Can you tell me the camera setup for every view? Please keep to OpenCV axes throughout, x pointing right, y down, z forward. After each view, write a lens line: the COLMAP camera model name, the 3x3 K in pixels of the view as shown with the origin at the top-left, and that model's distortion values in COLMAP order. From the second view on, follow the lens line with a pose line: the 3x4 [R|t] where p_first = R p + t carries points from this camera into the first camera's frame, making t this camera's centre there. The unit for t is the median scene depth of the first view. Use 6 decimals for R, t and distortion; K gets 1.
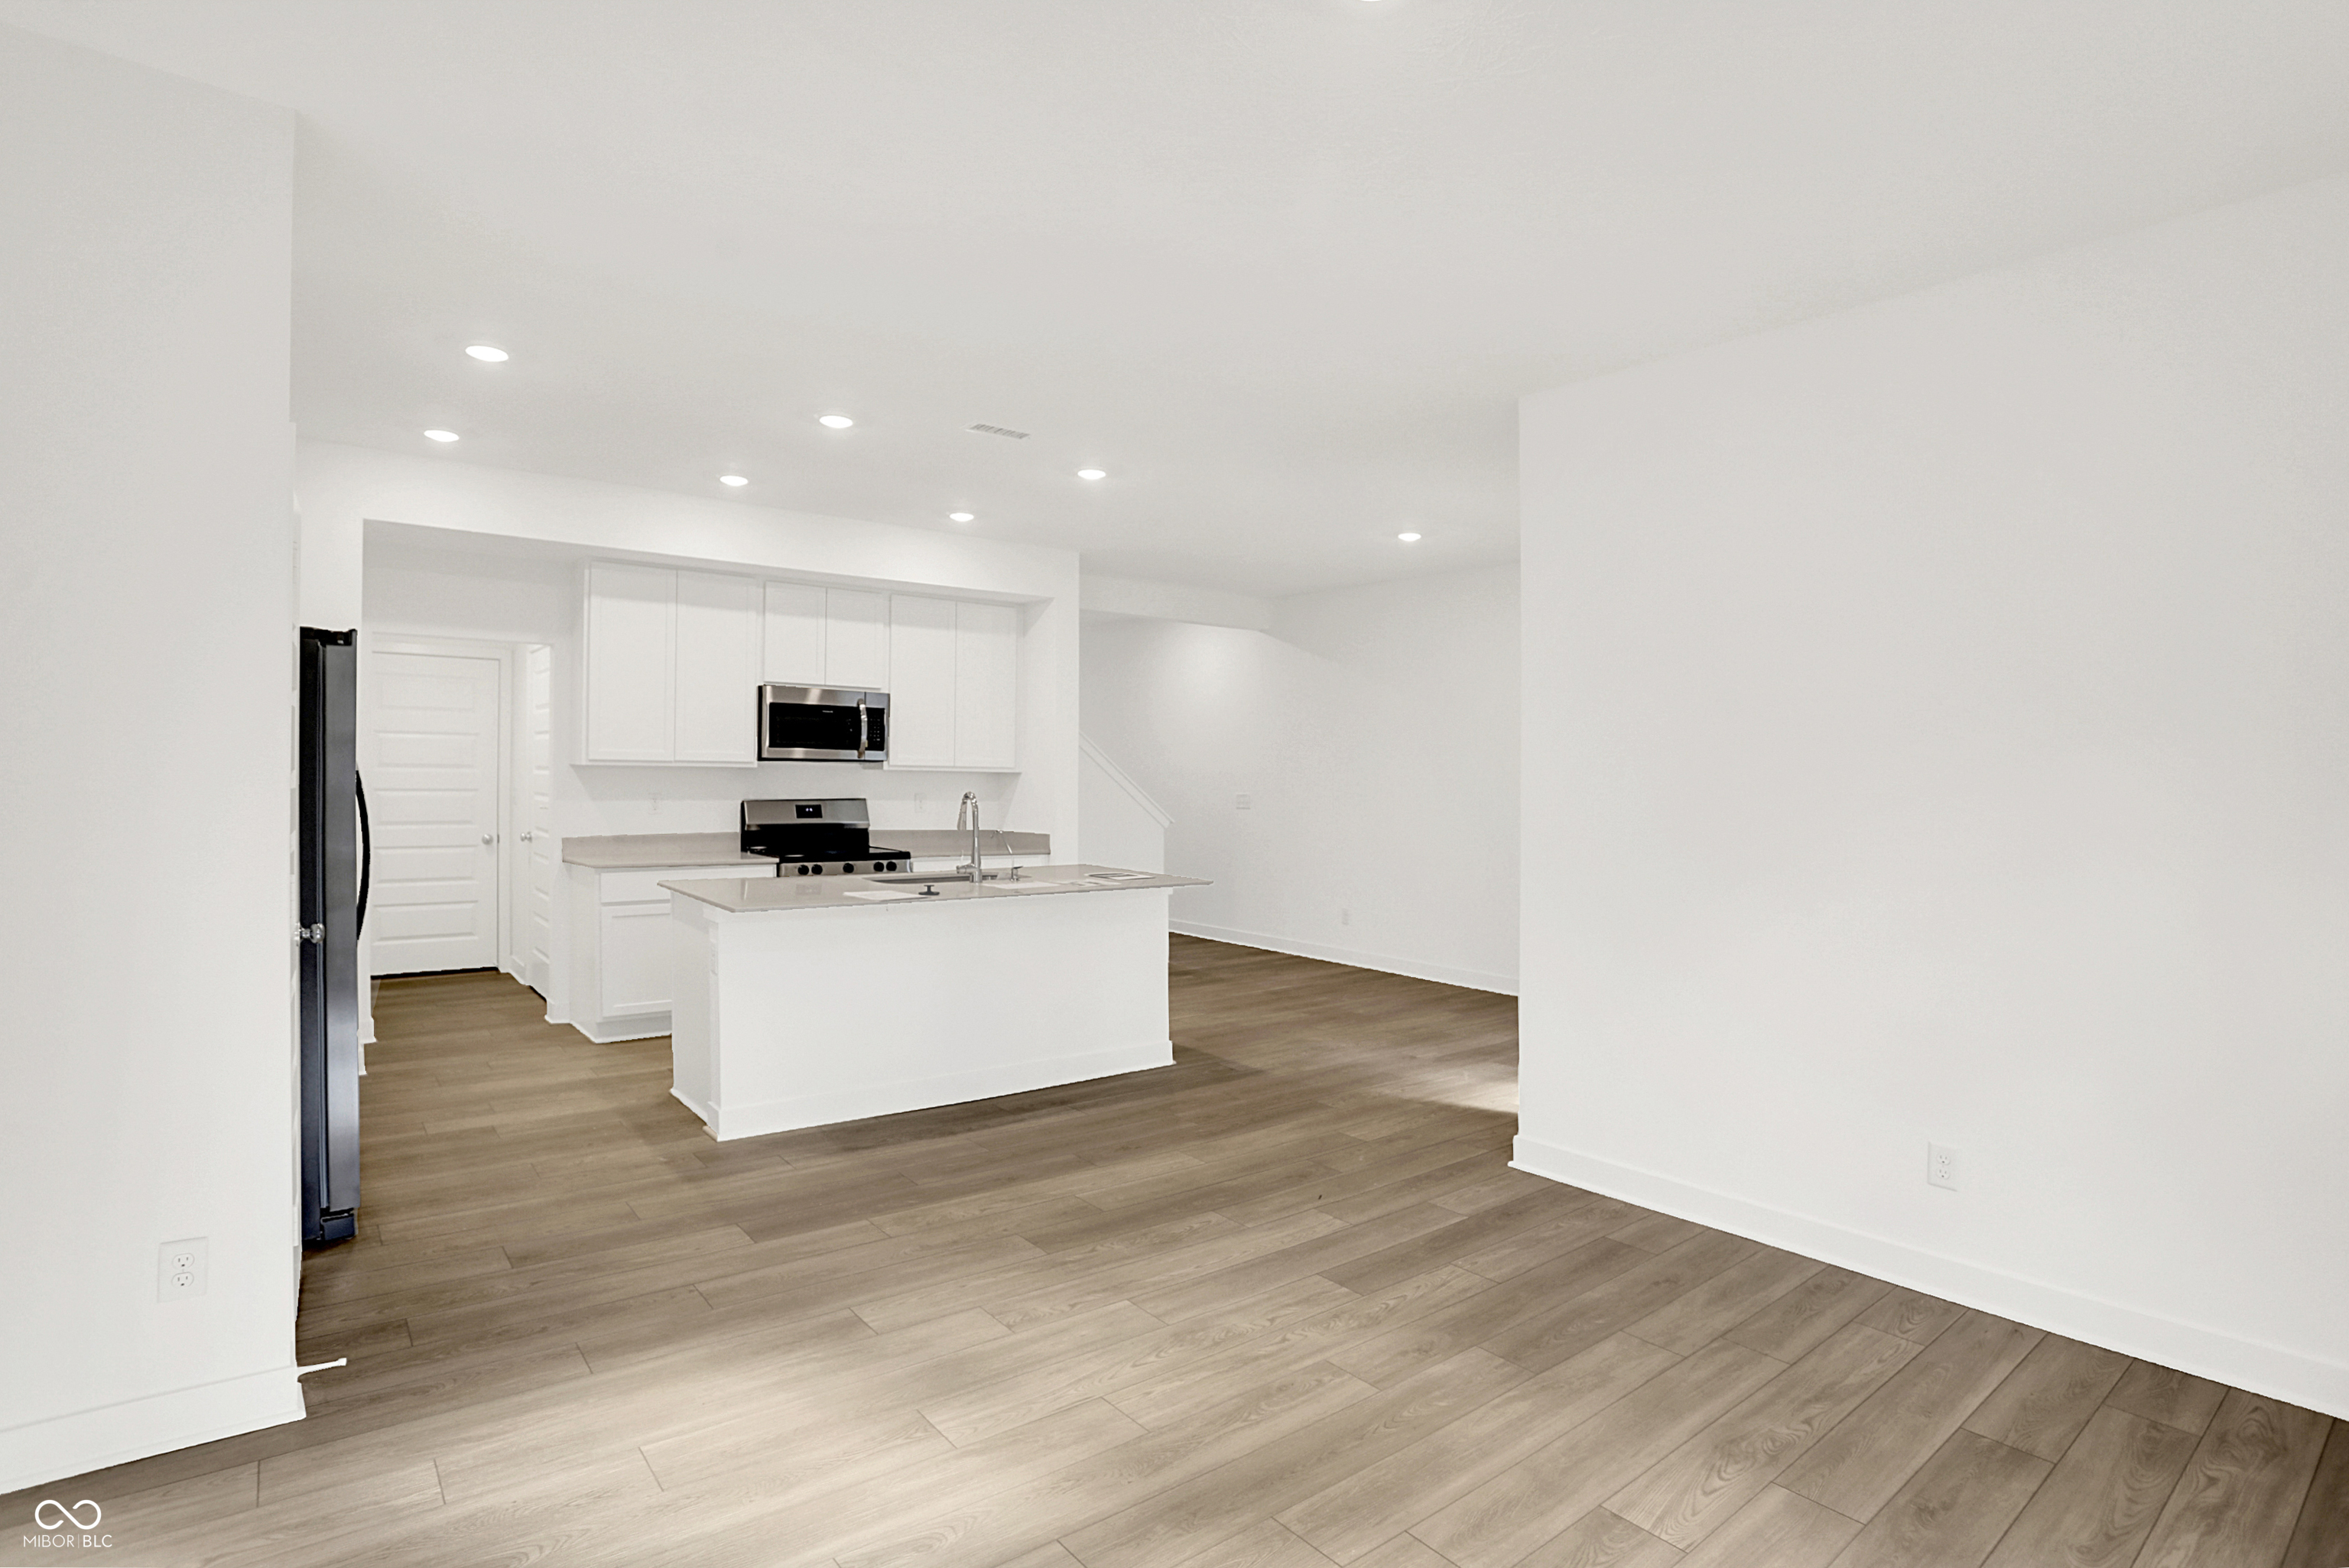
lens RADIAL K [[1164.8, 0, 1170.3], [0, 1164.8, 776.4], [0, 0, 1]] dist [-0.084127, 0.036472]
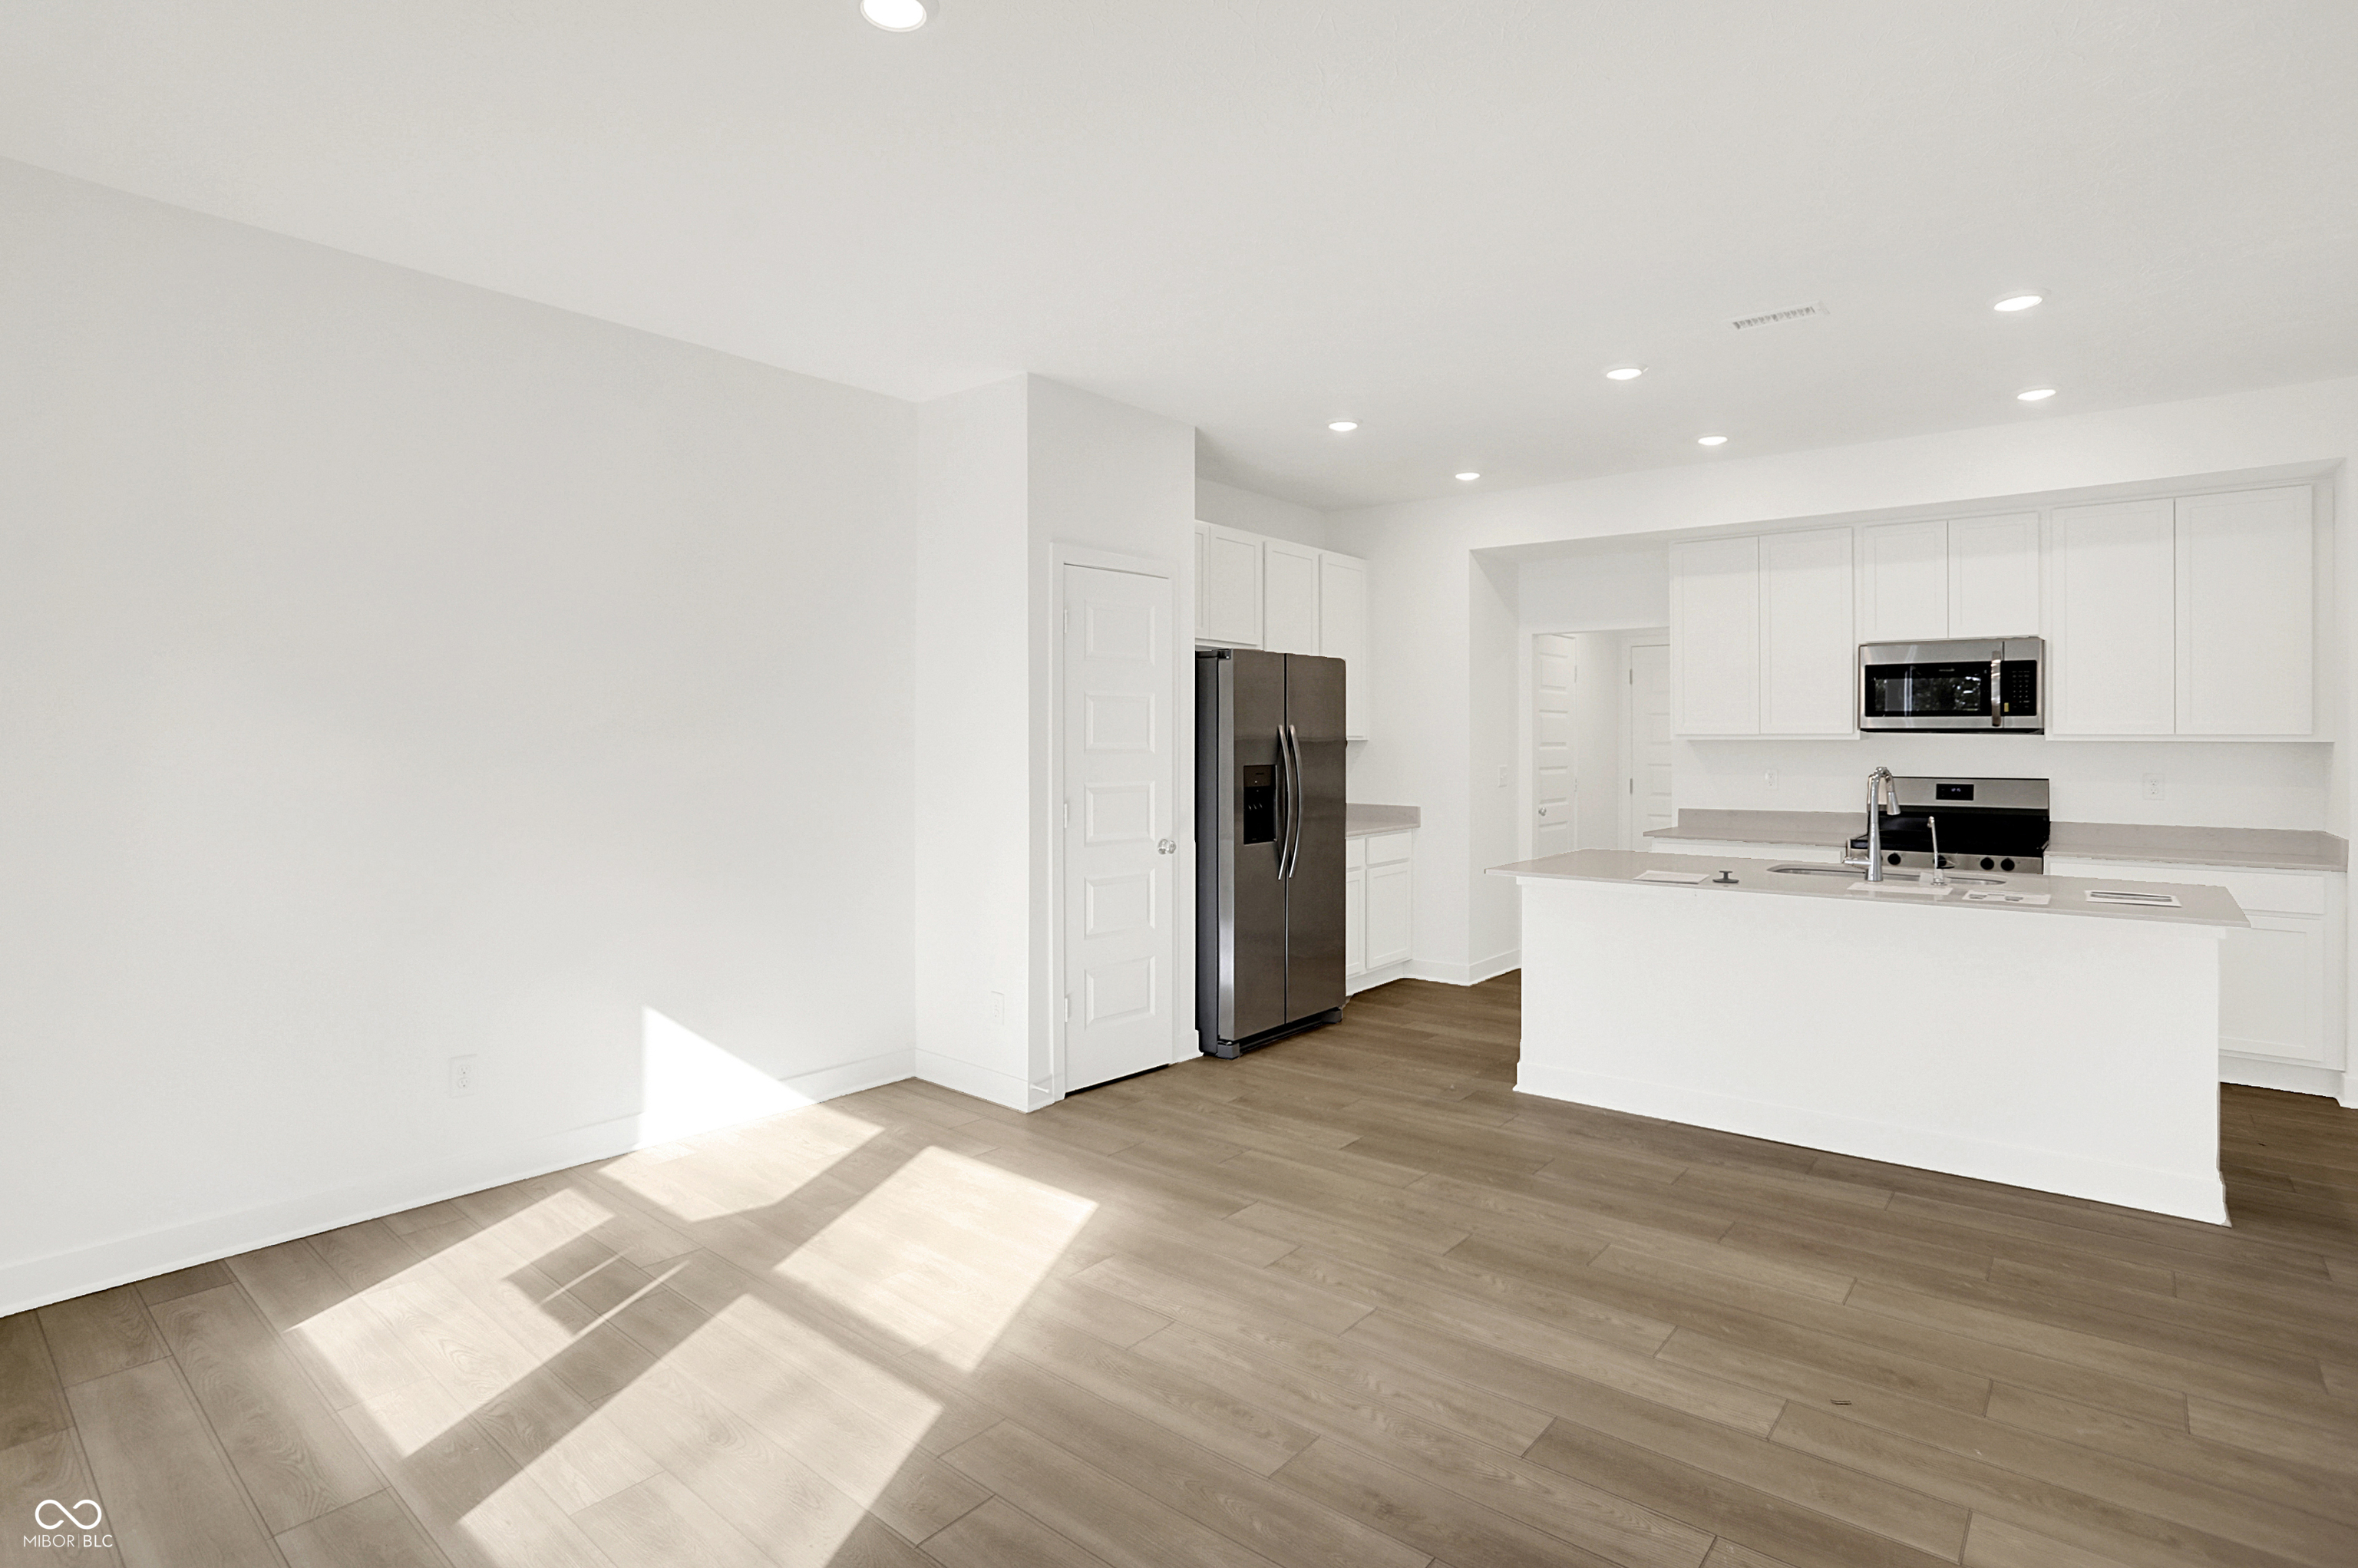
lens RADIAL K [[1169.3, 0, 1174.8], [0, 1169.3, 776.4], [0, 0, 1]] dist [-0.084127, 0.036472]
pose [[0.196843, 0.008920, -0.980394, 0.629854], [0.009438, 0.999895, 0.010993, 0.008448], [0.980390, -0.011417, 0.196738, 0.493543]]
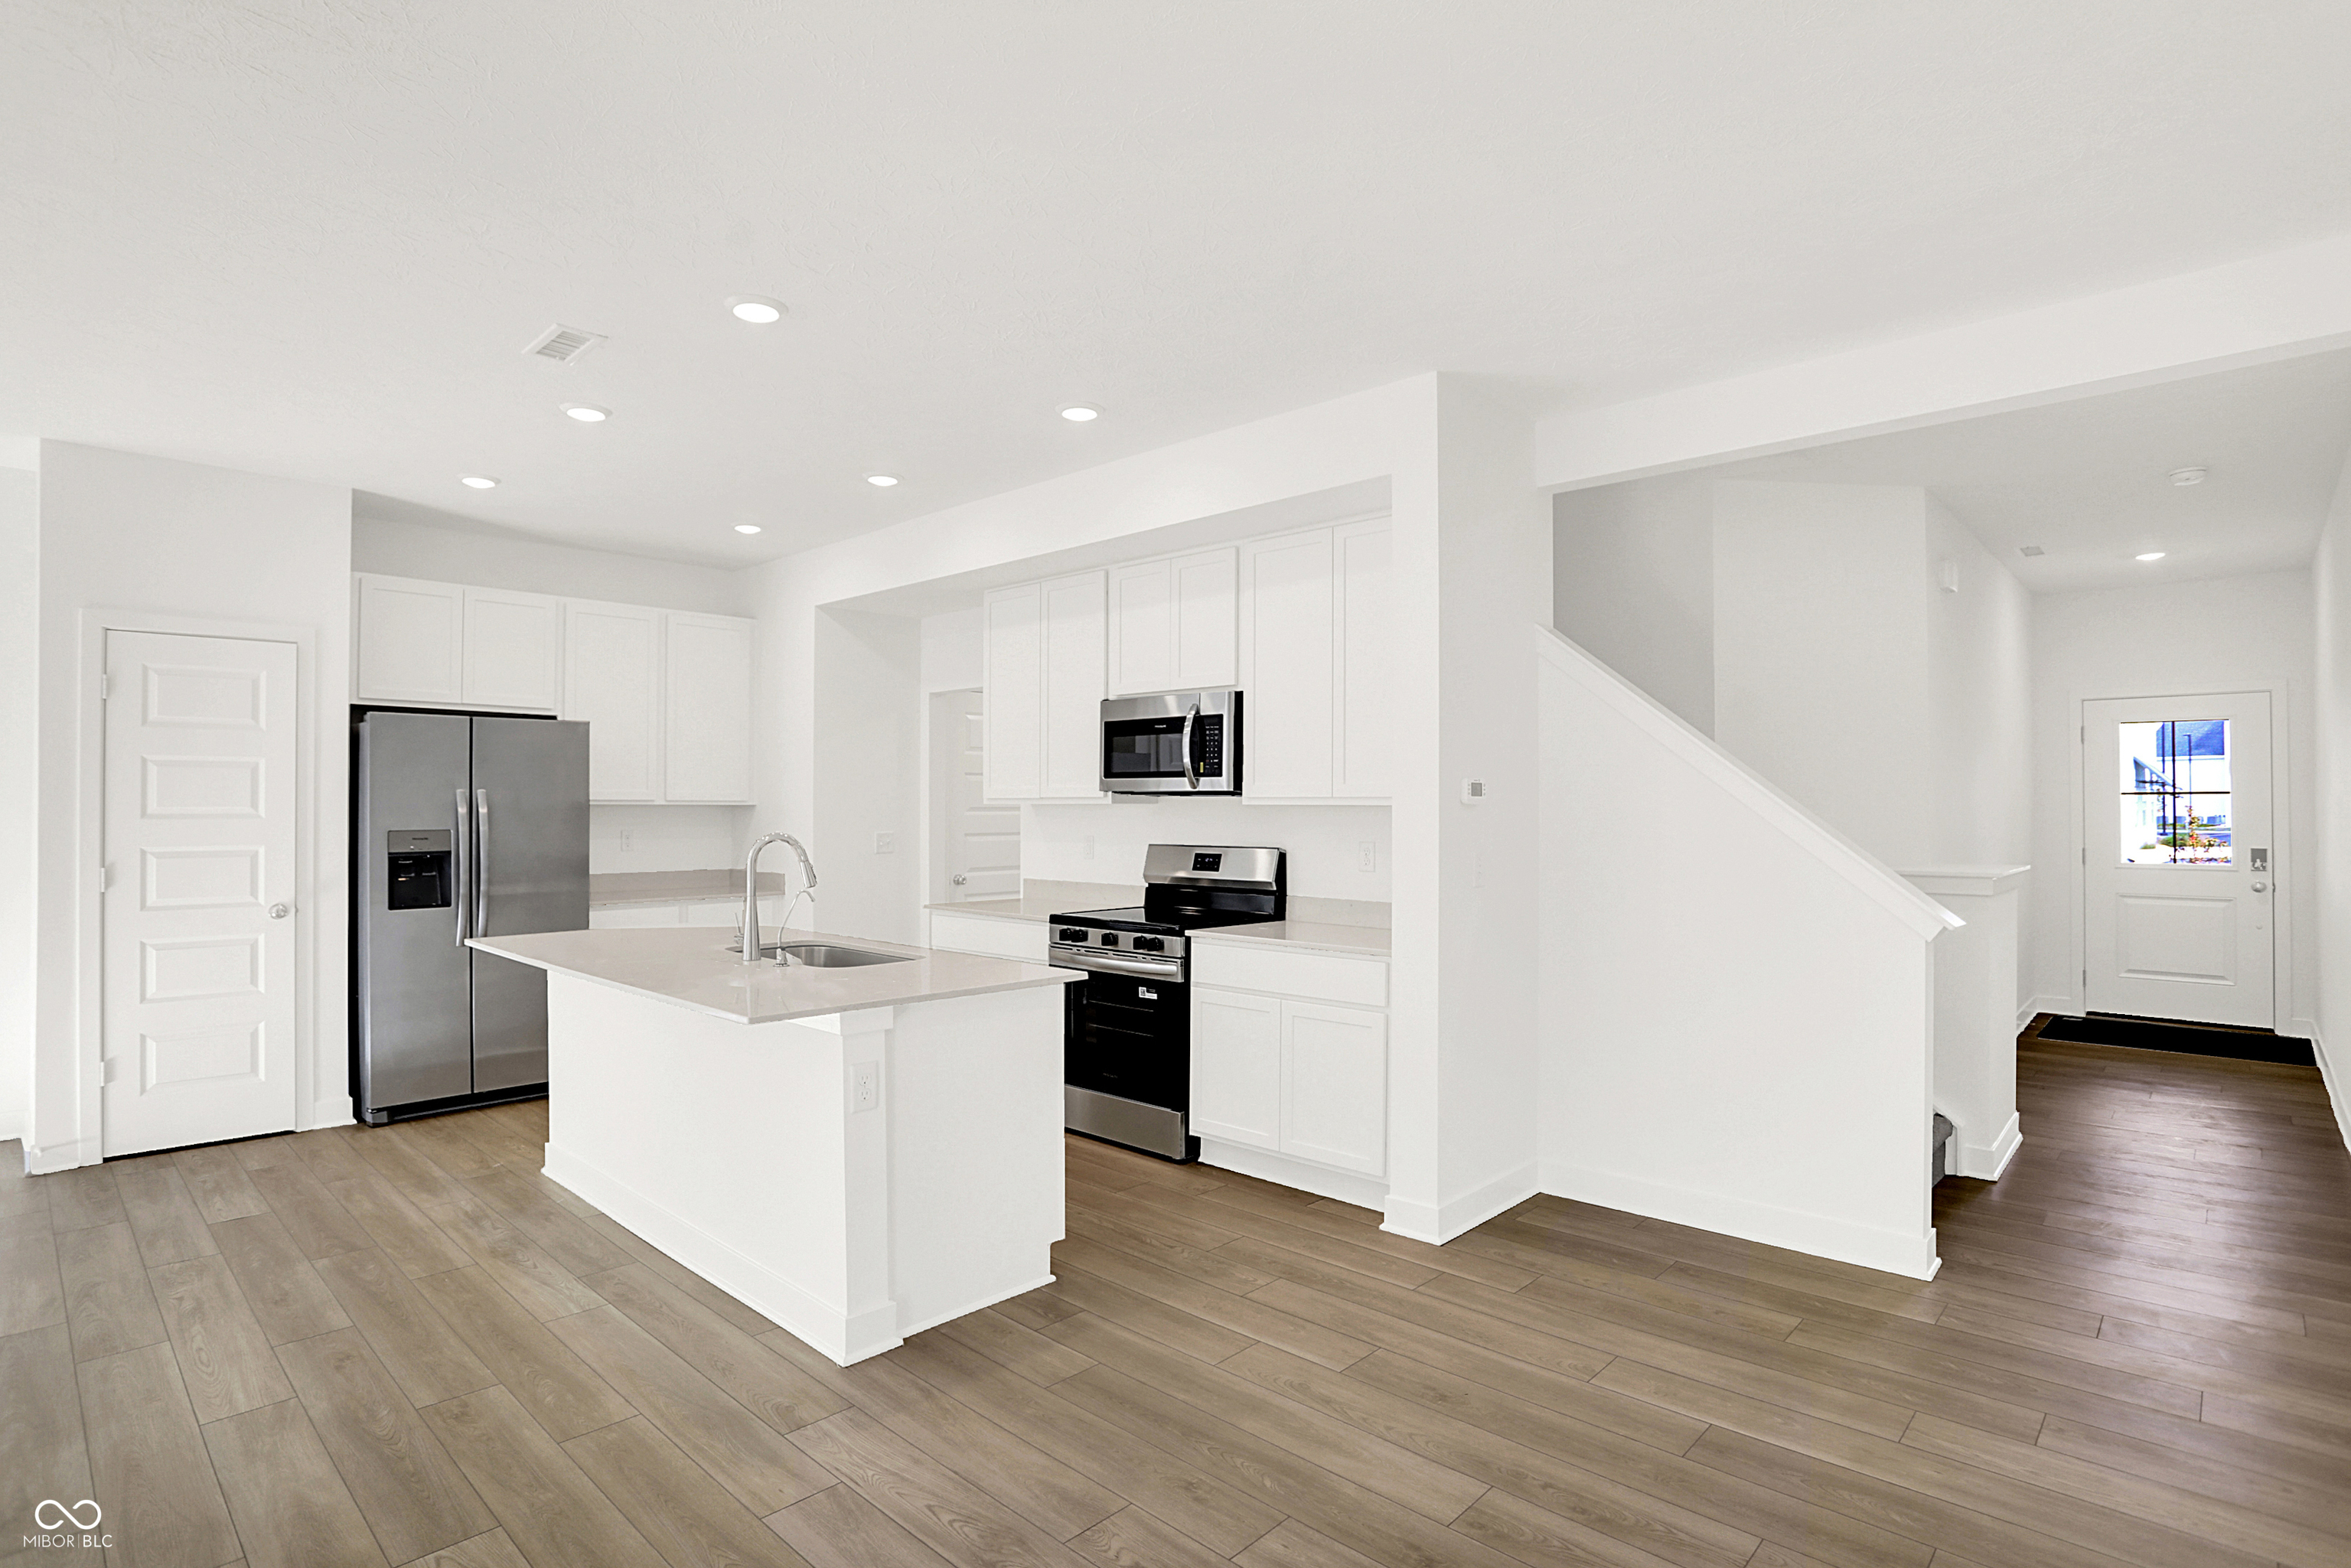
lens RADIAL K [[1193.7, 0, 1174.1], [0, 1193.7, 821.6], [0, 0, 1]] dist [-0.070187, 0.039423]
pose [[0.125019, -0.001202, -0.992154, 0.749931], [0.006115, 0.999981, -0.000441, 0.007556], [0.992136, -0.006012, 0.125024, 1.492296]]
